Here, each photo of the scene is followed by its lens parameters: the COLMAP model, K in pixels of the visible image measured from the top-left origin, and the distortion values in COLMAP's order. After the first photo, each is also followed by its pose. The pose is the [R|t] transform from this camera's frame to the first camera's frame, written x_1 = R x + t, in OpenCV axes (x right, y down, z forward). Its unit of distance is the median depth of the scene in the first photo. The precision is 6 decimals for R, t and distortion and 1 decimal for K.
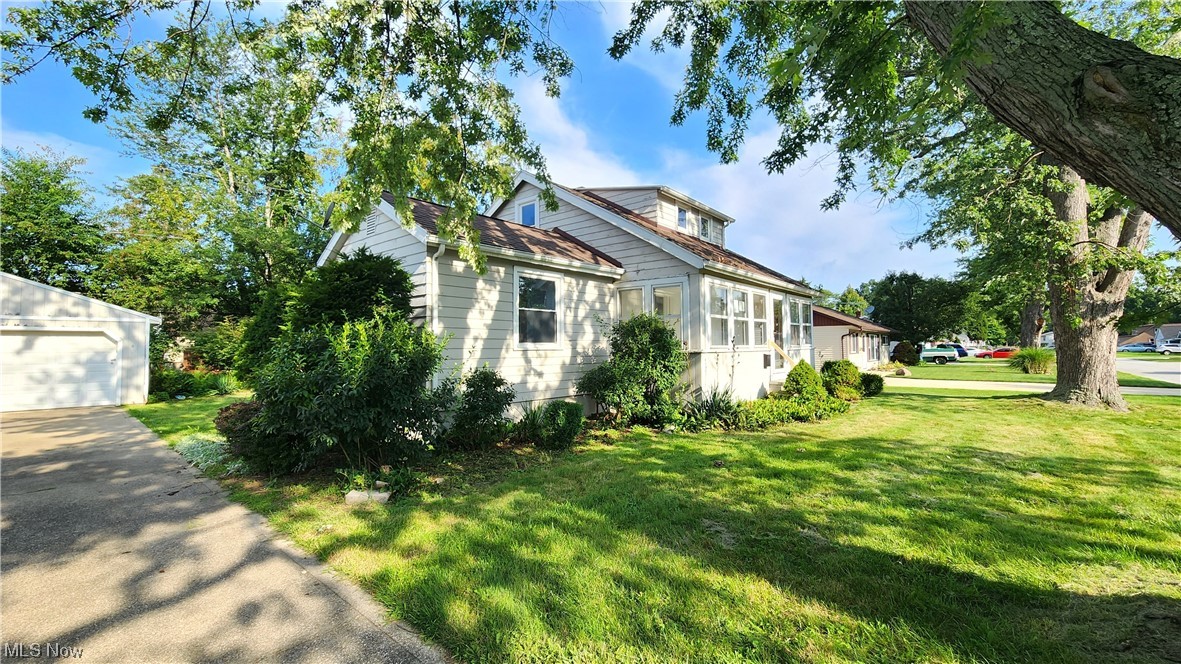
lens RADIAL K [[485.3, 0, 591.6], [0, 485.3, 333.5], [0, 0, 1]] dist [0.002703, 0.000318]
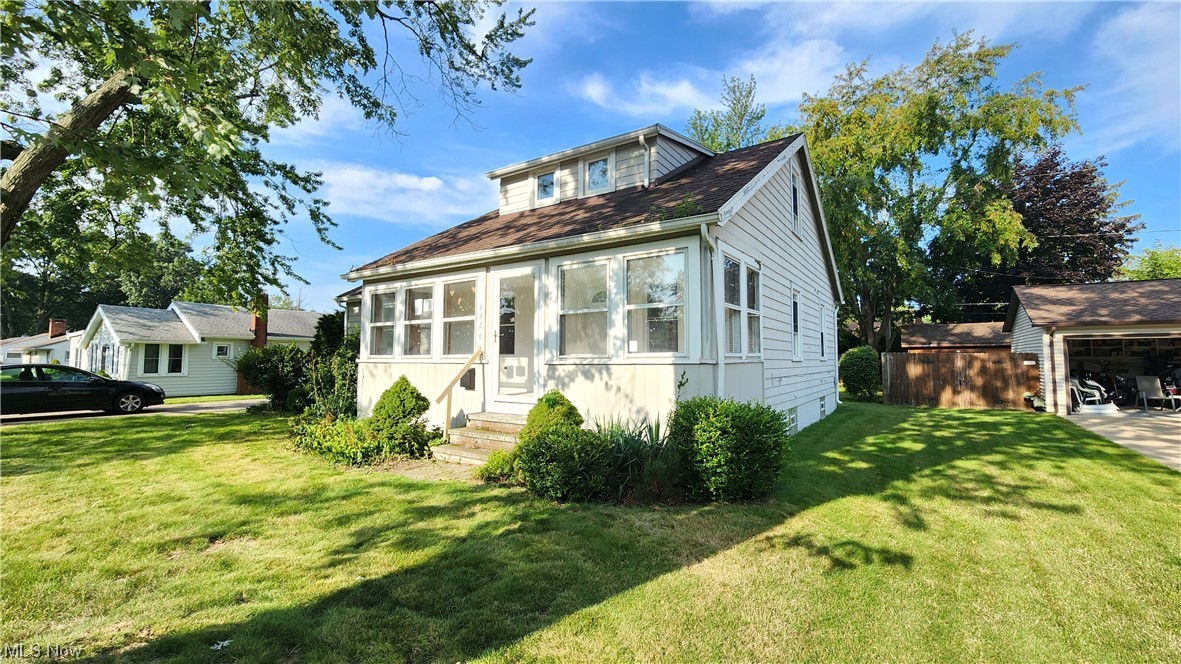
lens RADIAL K [[485.3, 0, 590.2], [0, 485.3, 331.7], [0, 0, 1]] dist [0.002703, 0.000318]
pose [[0.098787, -0.049915, -0.993856, 0.981872], [0.027241, 0.998503, -0.047441, 0.026418], [0.994736, -0.022387, 0.099998, 1.046128]]
